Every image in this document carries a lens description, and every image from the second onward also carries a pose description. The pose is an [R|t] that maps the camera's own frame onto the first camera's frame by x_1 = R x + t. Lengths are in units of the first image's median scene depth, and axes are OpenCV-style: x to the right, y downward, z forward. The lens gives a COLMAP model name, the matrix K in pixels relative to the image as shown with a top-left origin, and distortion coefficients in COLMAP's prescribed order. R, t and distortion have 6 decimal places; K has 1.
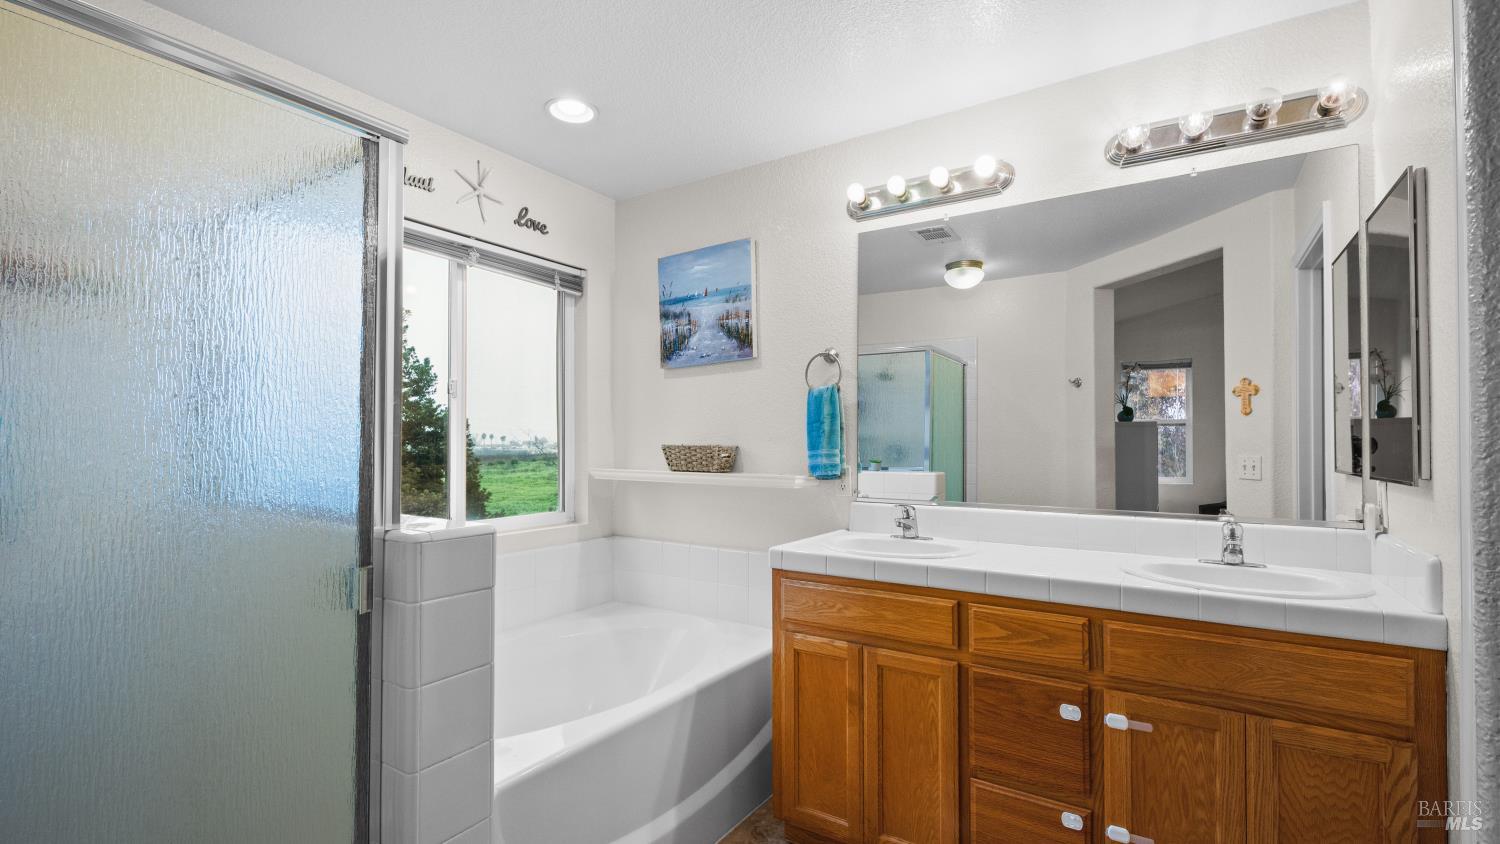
lens RADIAL K [[675.9, 0, 745.2], [0, 675.9, 433.3], [0, 0, 1]] dist [0.010751, -0.006683]
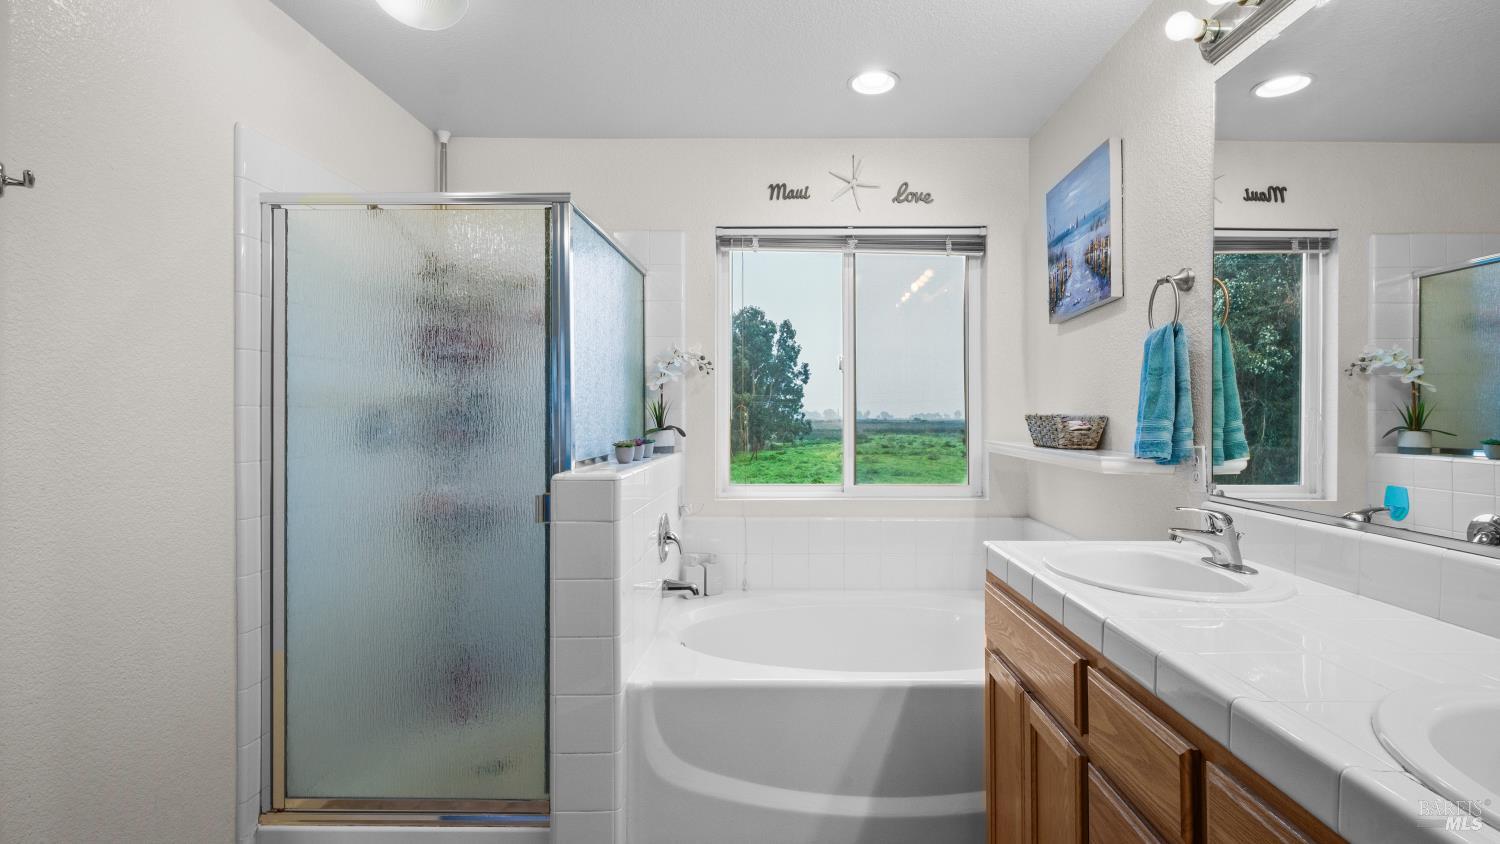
lens RADIAL K [[694.0, 0, 781.7], [0, 694.0, 414.5], [0, 0, 1]] dist [0.001814, -0.000031]
pose [[0.540078, -0.002896, -0.841610, 0.456041], [0.011327, 0.999929, 0.003827, 0.010256], [0.841539, -0.011600, 0.540072, 0.272468]]
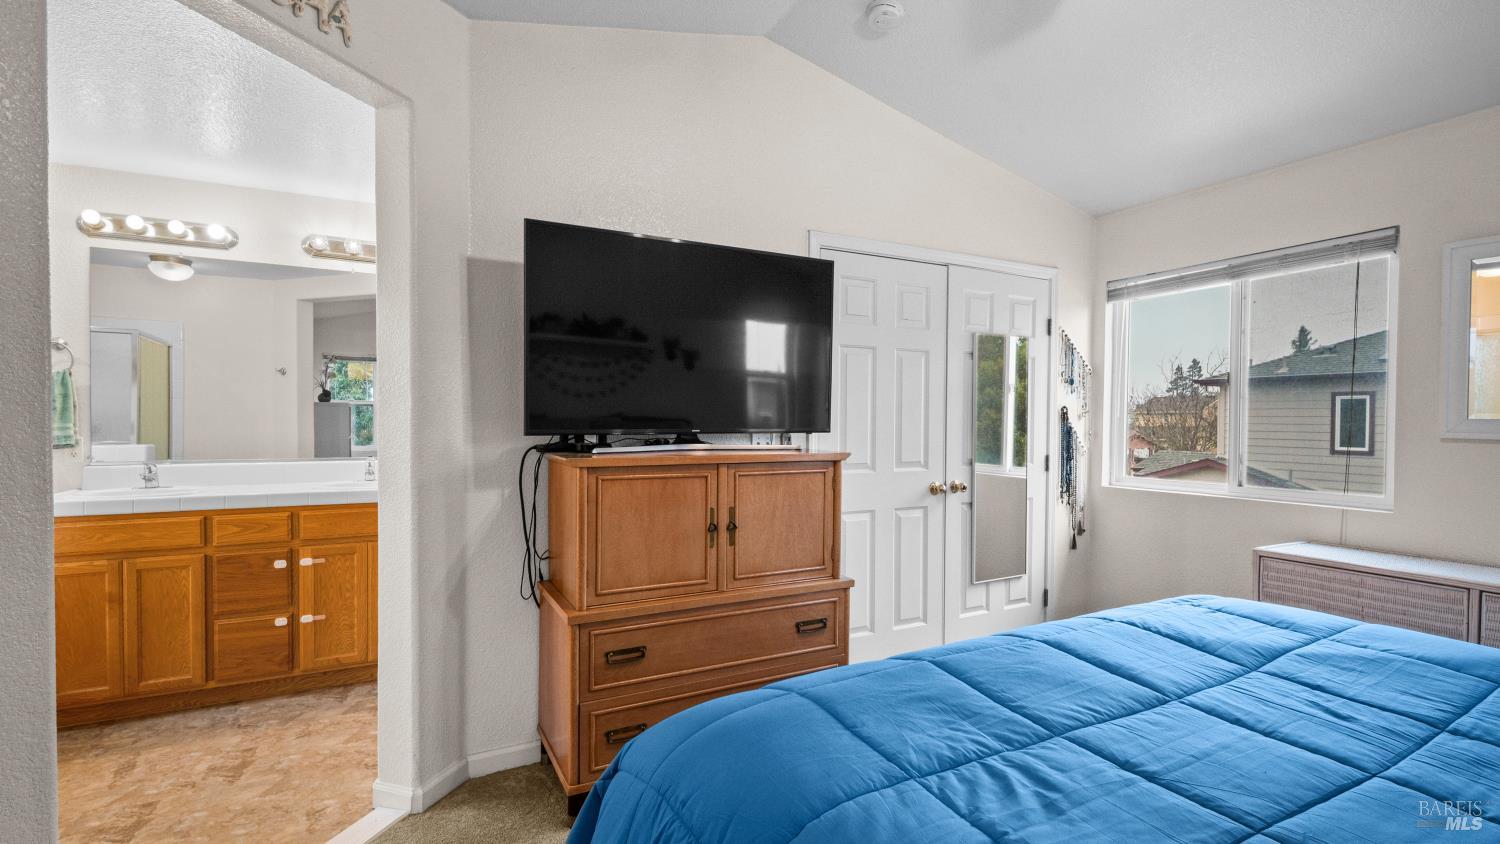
lens RADIAL K [[673.4, 0, 742.7], [0, 673.4, 430.7], [0, 0, 1]] dist [0.010278, -0.006715]
pose [[0.492851, -0.011396, 0.870039, -0.298213], [-0.015693, 0.999635, 0.021983, -0.008046], [-0.869972, -0.024488, 0.492493, -0.595996]]
